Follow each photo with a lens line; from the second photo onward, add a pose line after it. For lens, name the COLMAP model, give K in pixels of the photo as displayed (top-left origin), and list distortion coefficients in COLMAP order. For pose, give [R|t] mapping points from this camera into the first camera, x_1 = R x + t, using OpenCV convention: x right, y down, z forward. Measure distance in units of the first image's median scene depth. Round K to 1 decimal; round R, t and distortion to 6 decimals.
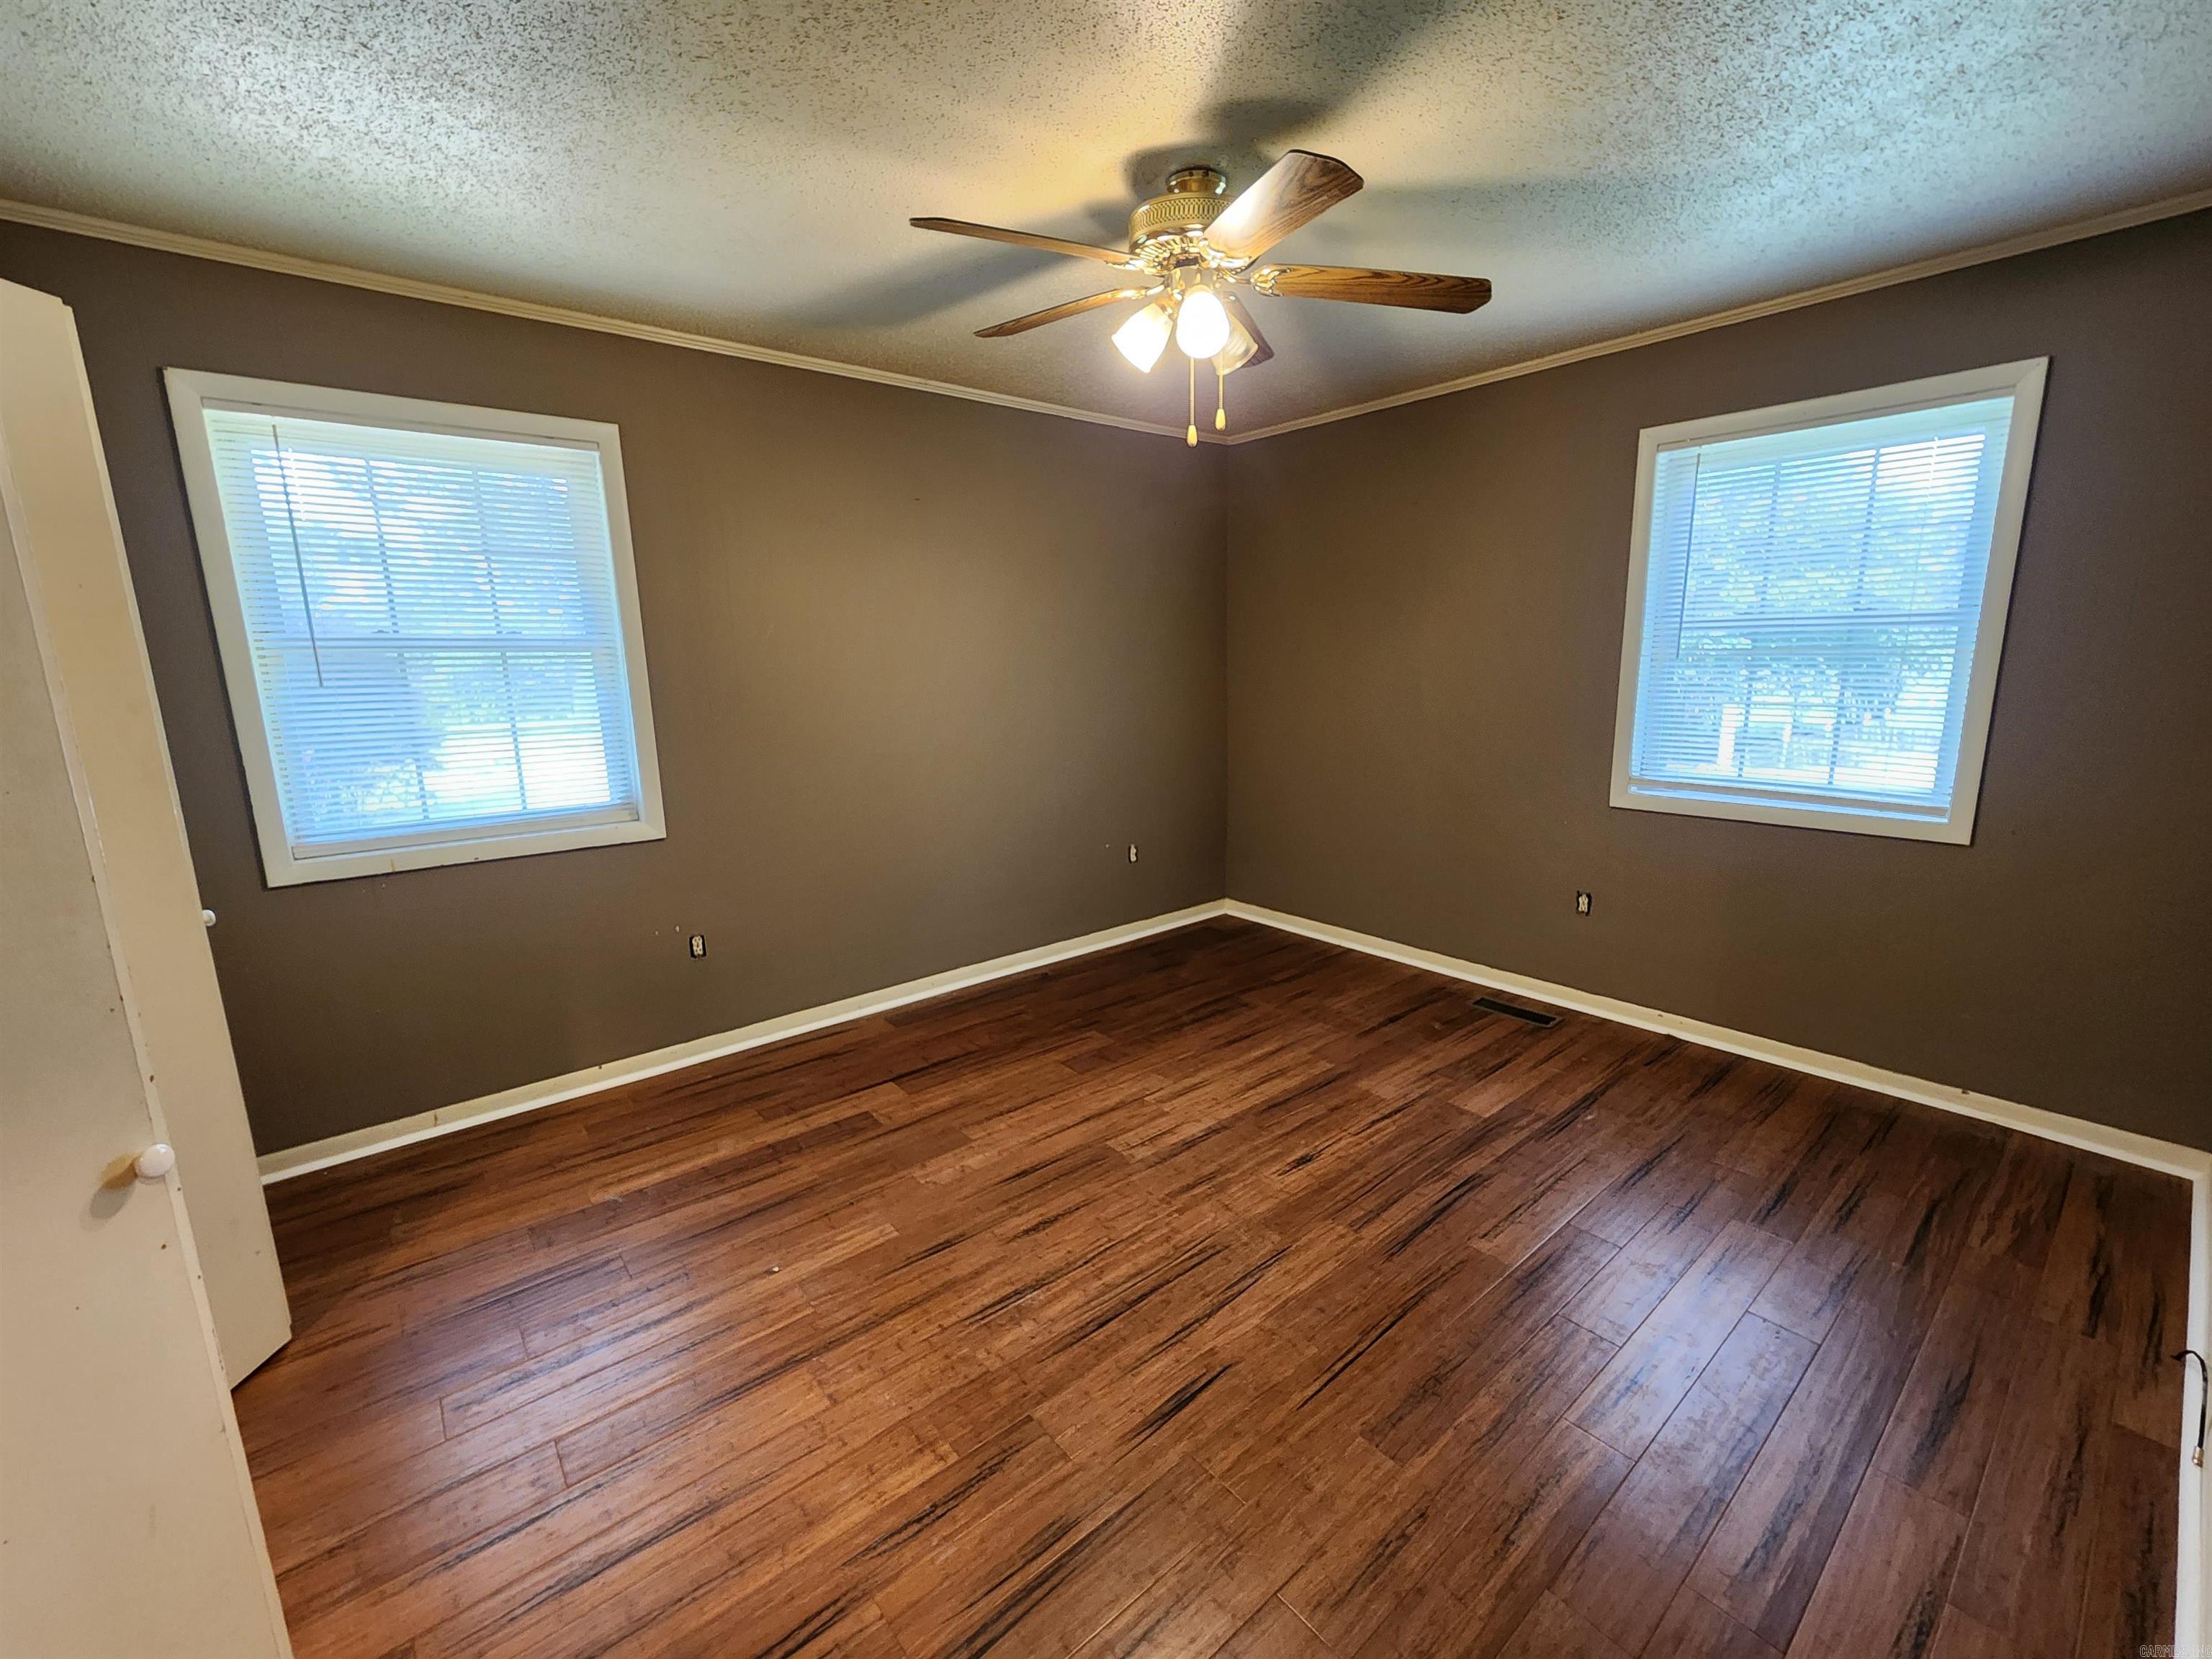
lens RADIAL K [[910.0, 0, 1116.0], [0, 910.0, 830.5], [0, 0, 1]] dist [0.000786, -0.000276]
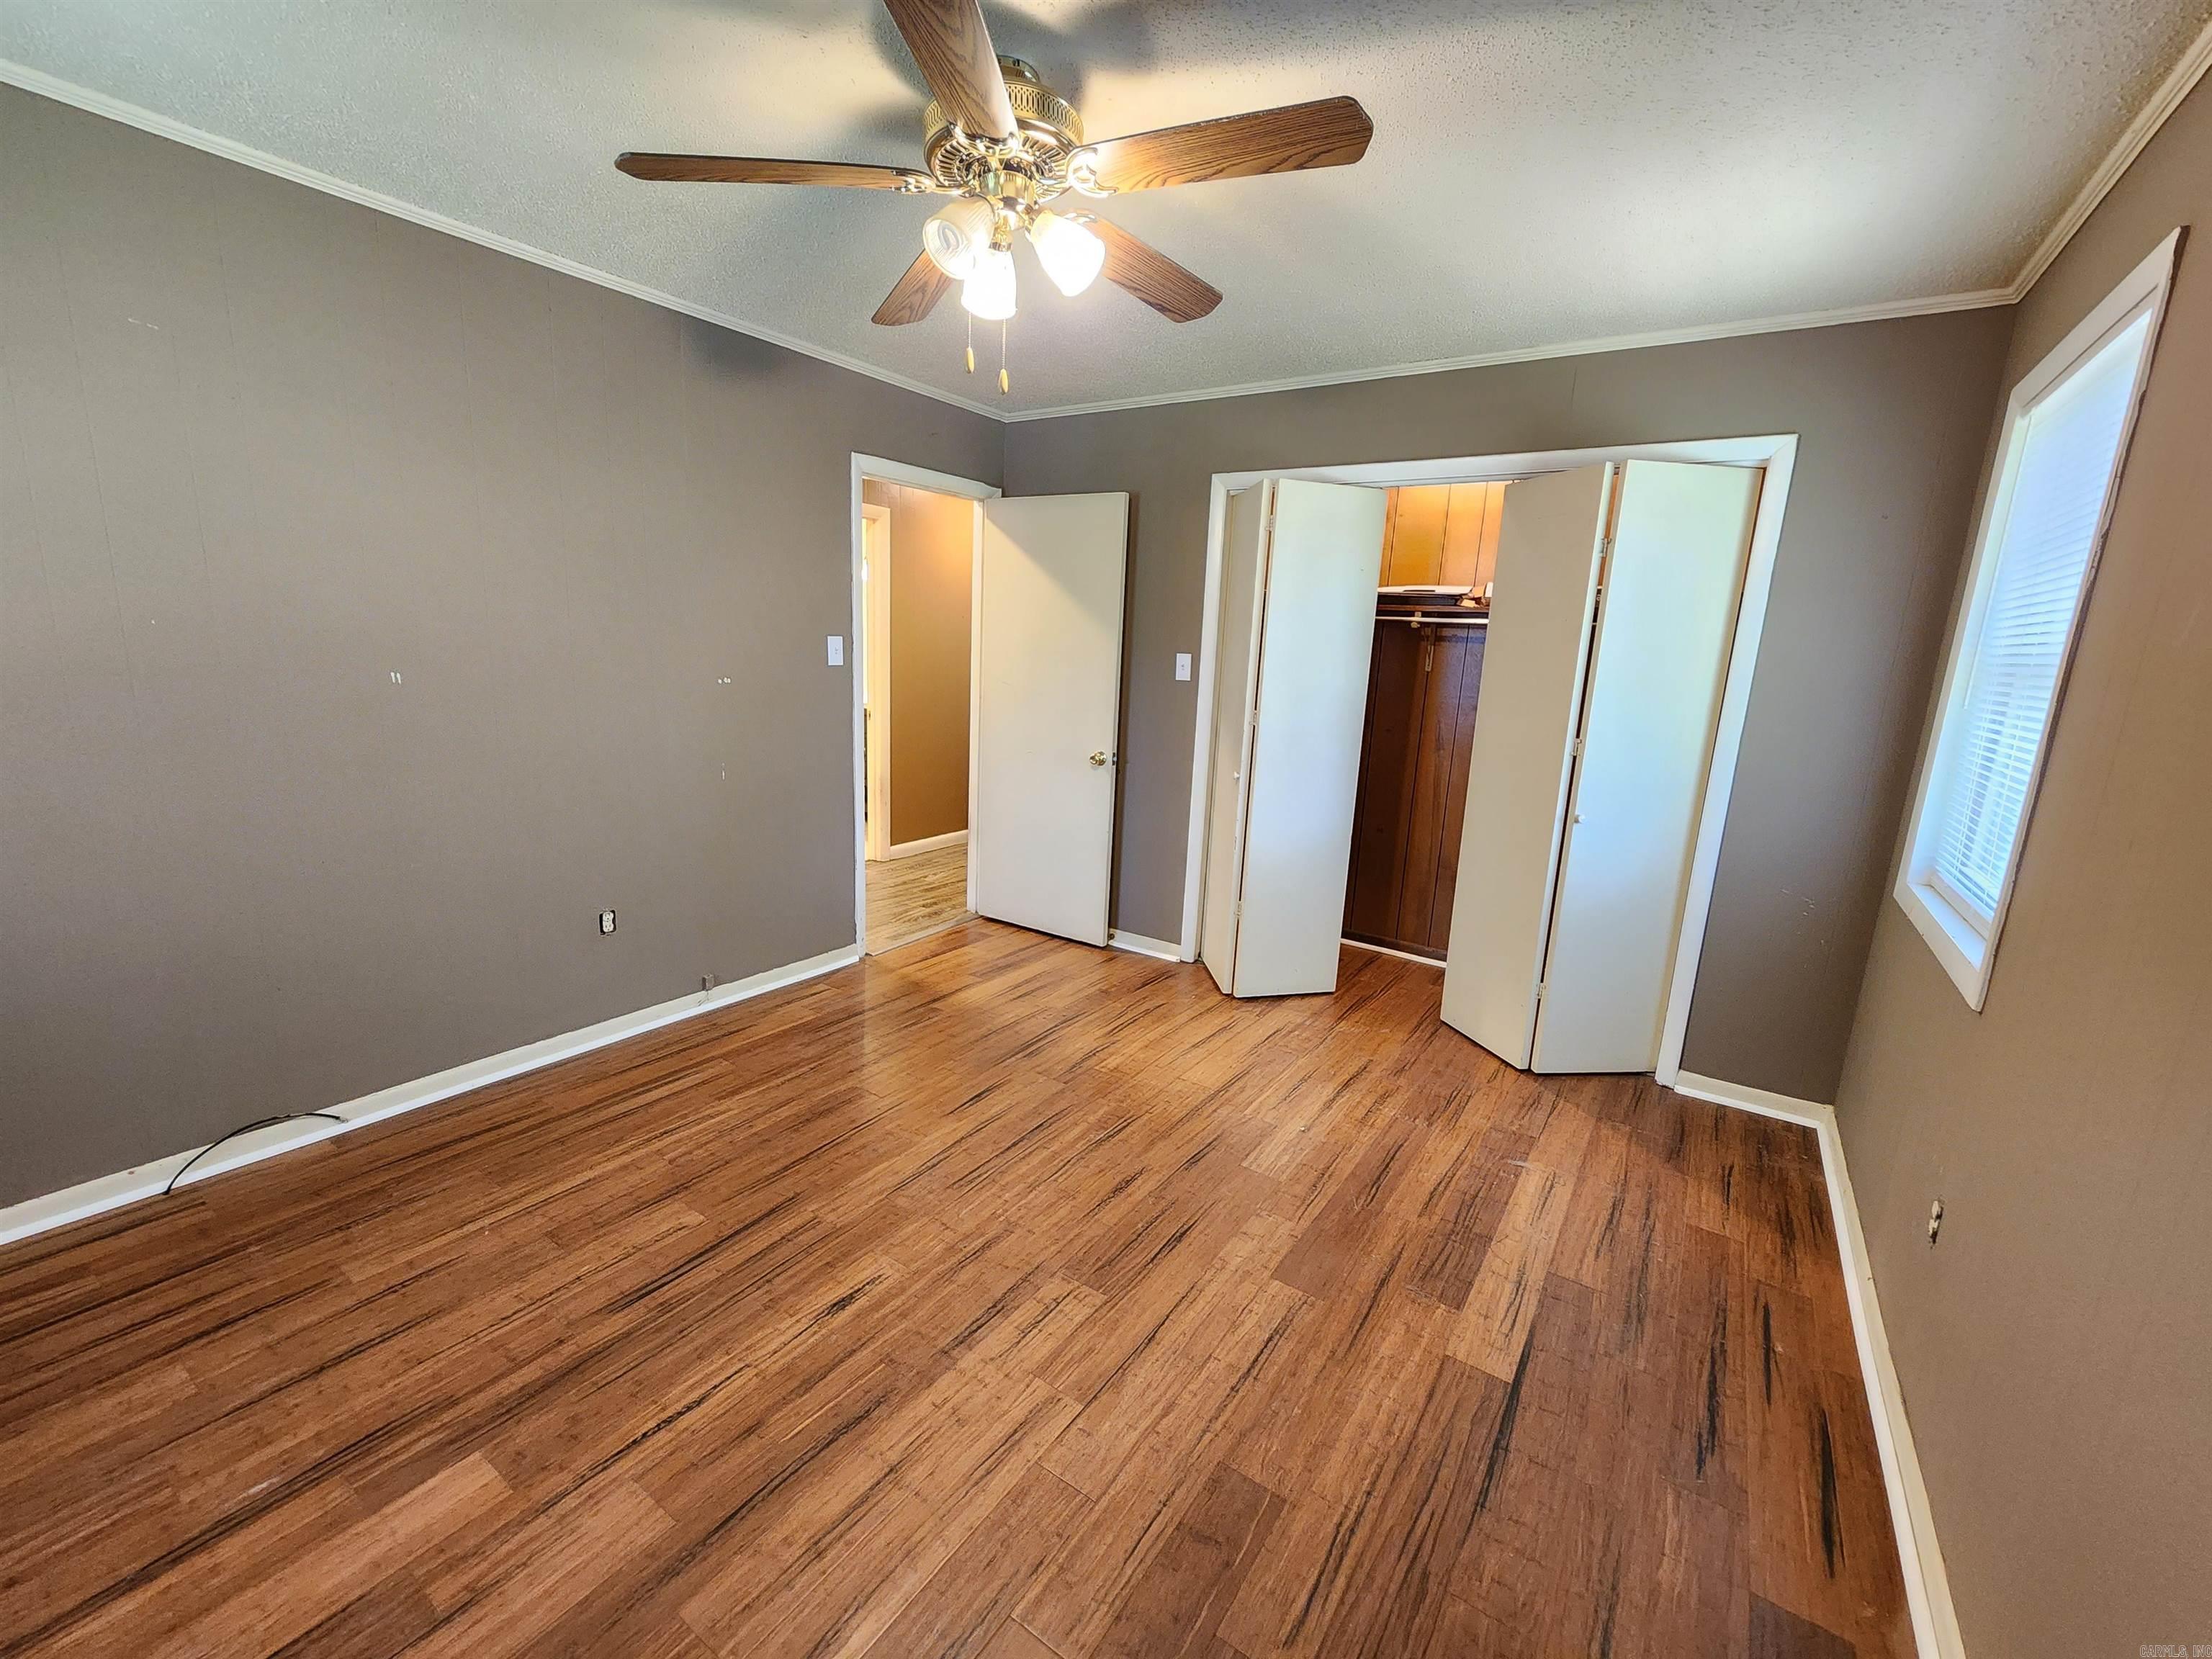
lens RADIAL K [[910.0, 0, 1116.0], [0, 910.0, 830.5], [0, 0, 1]] dist [0.000786, -0.000276]
pose [[-0.960557, 0.029497, -0.276513, 0.192745], [-0.082388, 0.919527, 0.384295, -0.327602], [0.265596, 0.391918, -0.880828, 1.641296]]
